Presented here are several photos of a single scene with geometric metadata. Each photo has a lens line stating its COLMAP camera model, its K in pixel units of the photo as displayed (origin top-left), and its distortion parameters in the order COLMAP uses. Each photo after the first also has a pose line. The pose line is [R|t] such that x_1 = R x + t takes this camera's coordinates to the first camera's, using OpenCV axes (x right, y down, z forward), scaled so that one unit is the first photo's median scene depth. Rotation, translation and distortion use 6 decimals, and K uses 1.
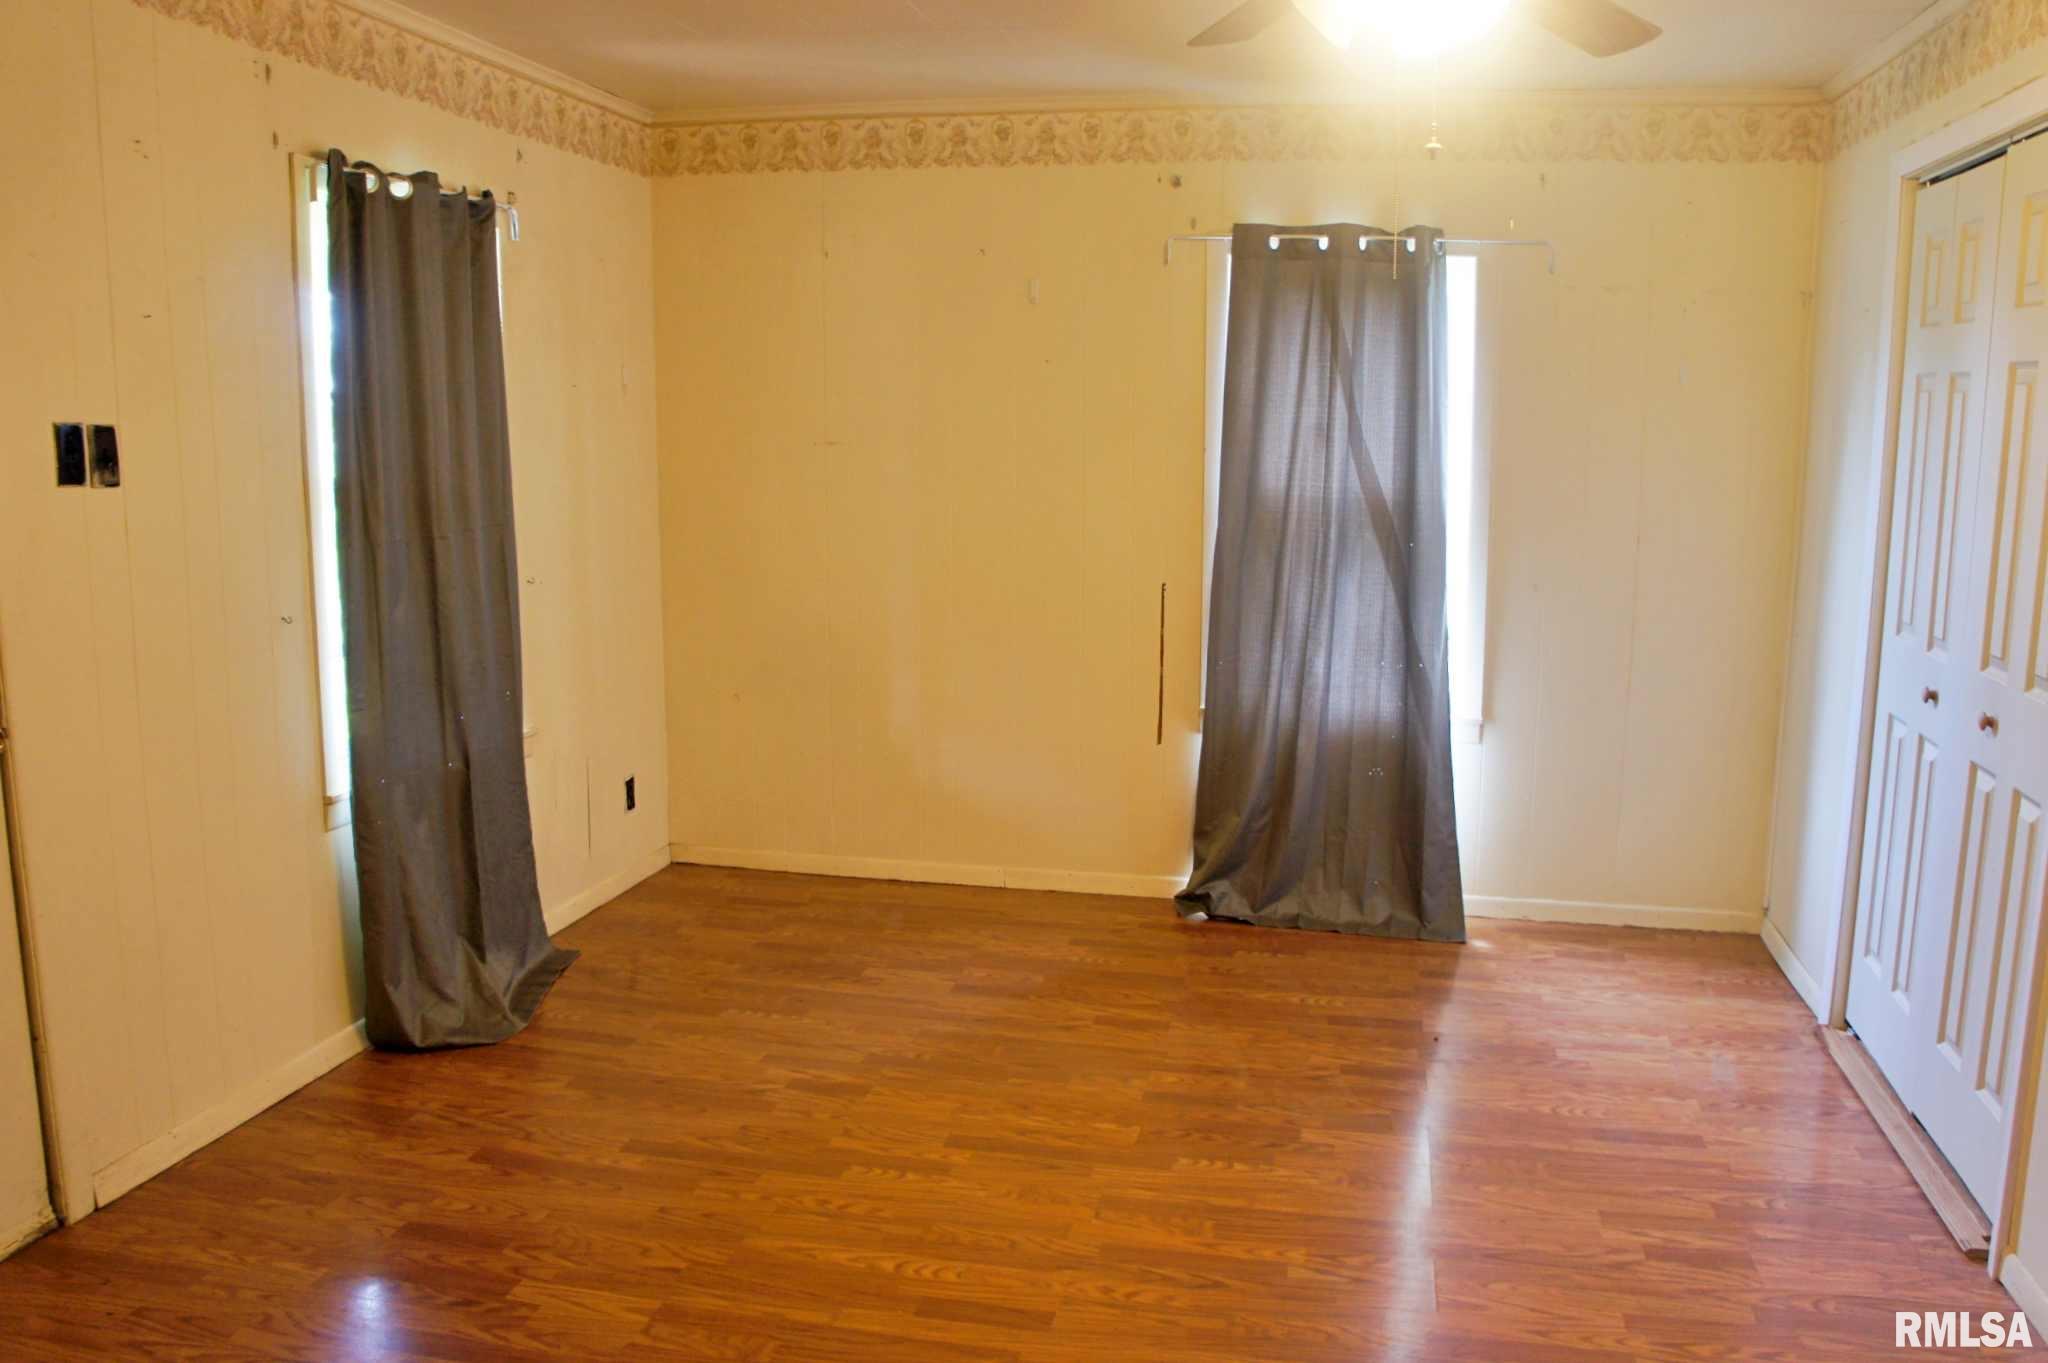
lens RADIAL K [[1638.9, 0, 1024.0], [0, 1638.9, 681.5], [0, 0, 1]] dist [-0.193978, 0.129126]
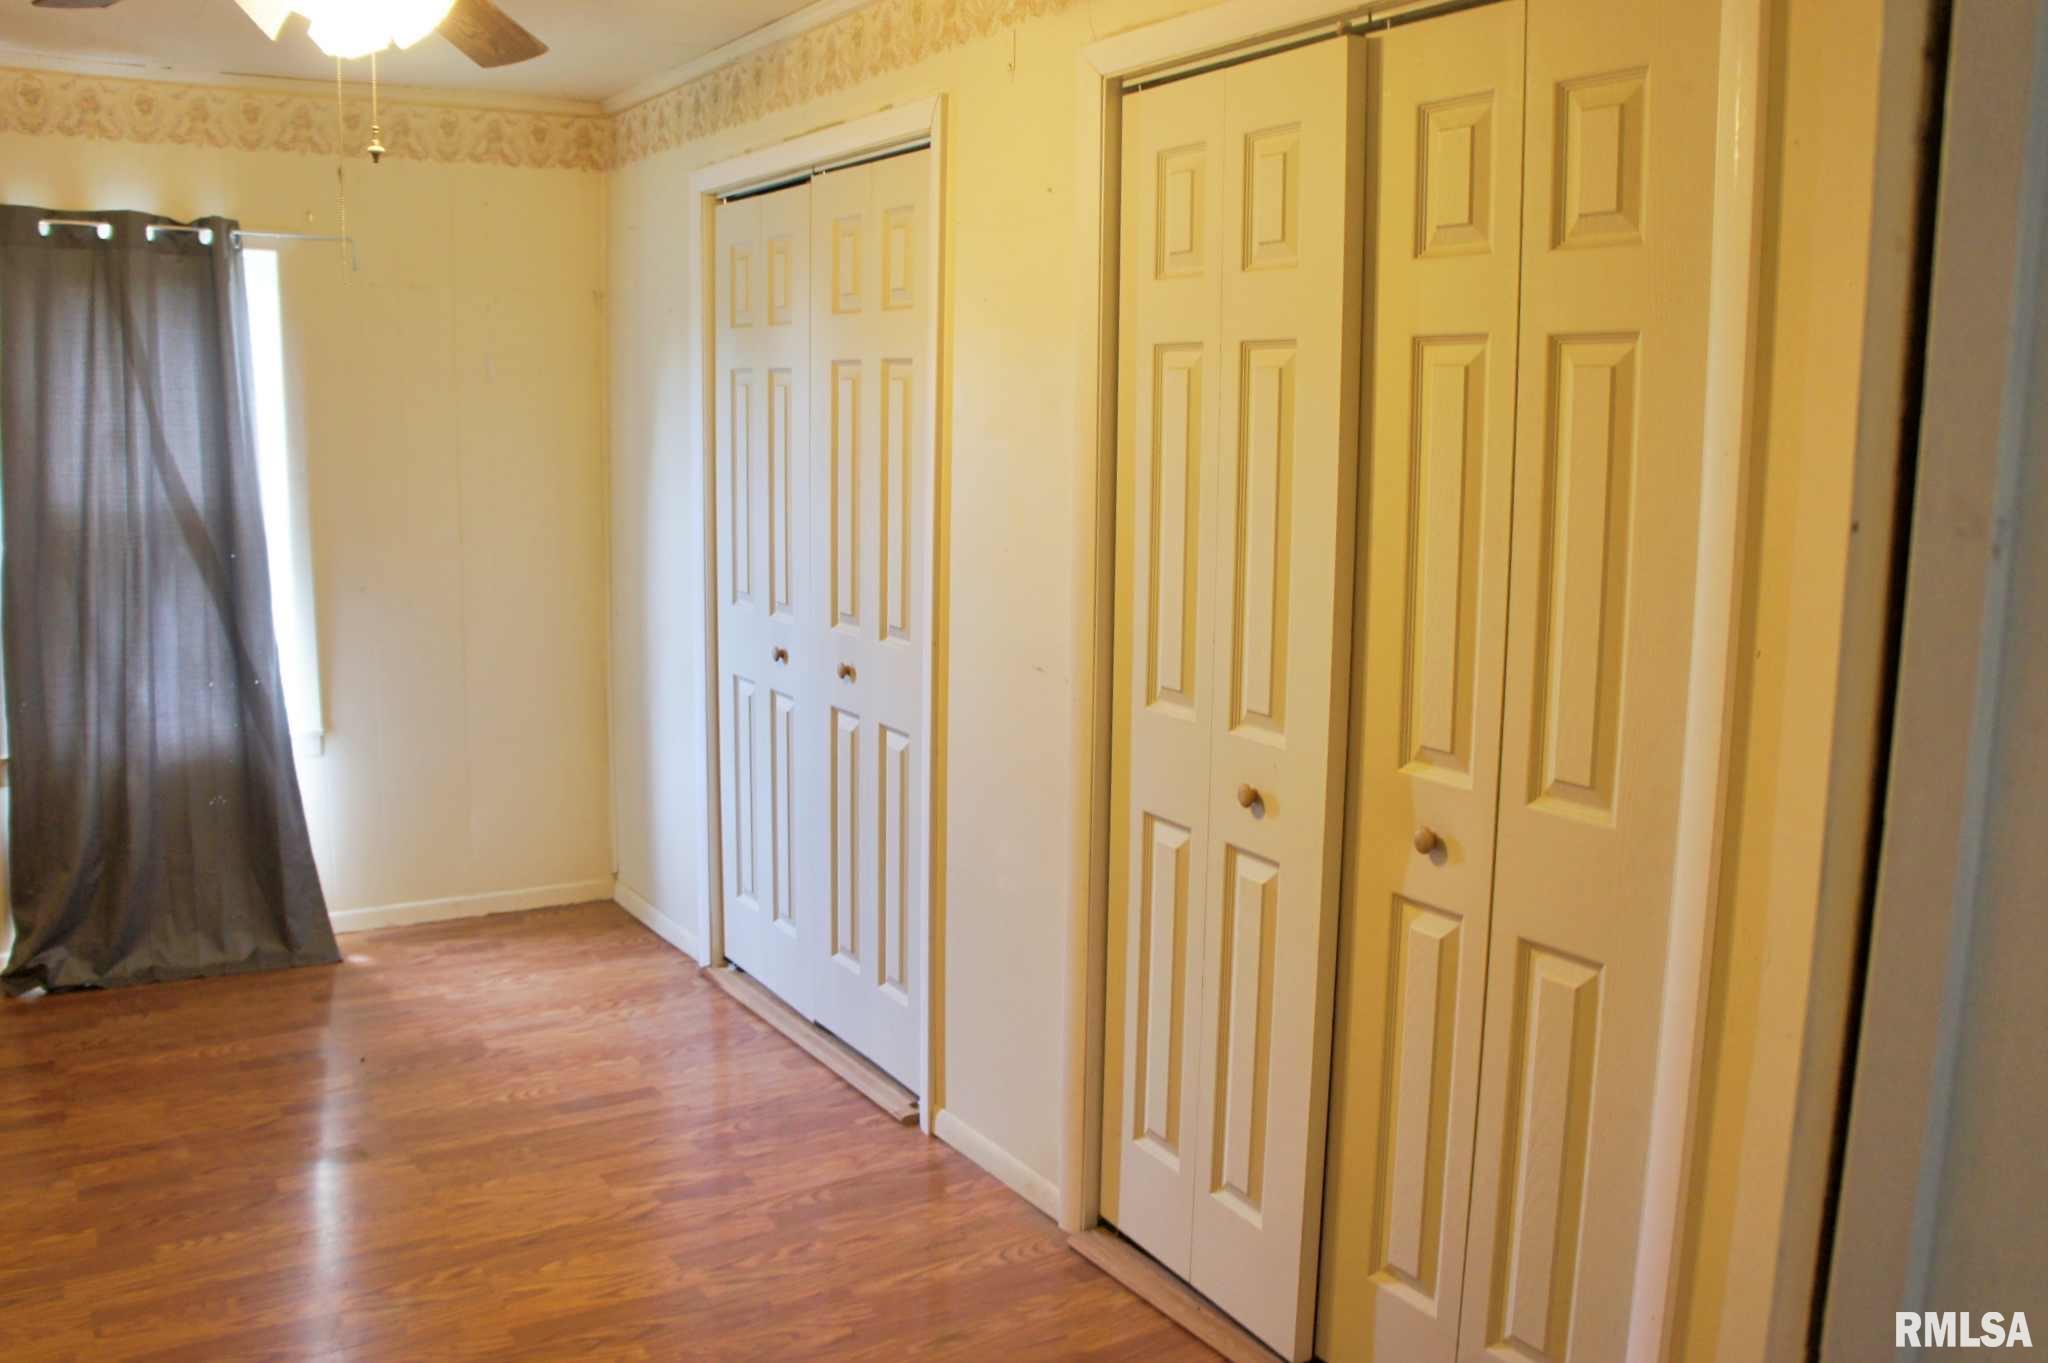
lens RADIAL K [[1676.5, 0, 1024.0], [0, 1676.5, 681.5], [0, 0, 1]] dist [-0.197108, 0.131249]
pose [[0.703465, -0.107118, 0.702611, -0.108172], [0.105863, 0.993341, 0.045451, -0.005776], [-0.702802, 0.042408, 0.710121, 0.012744]]
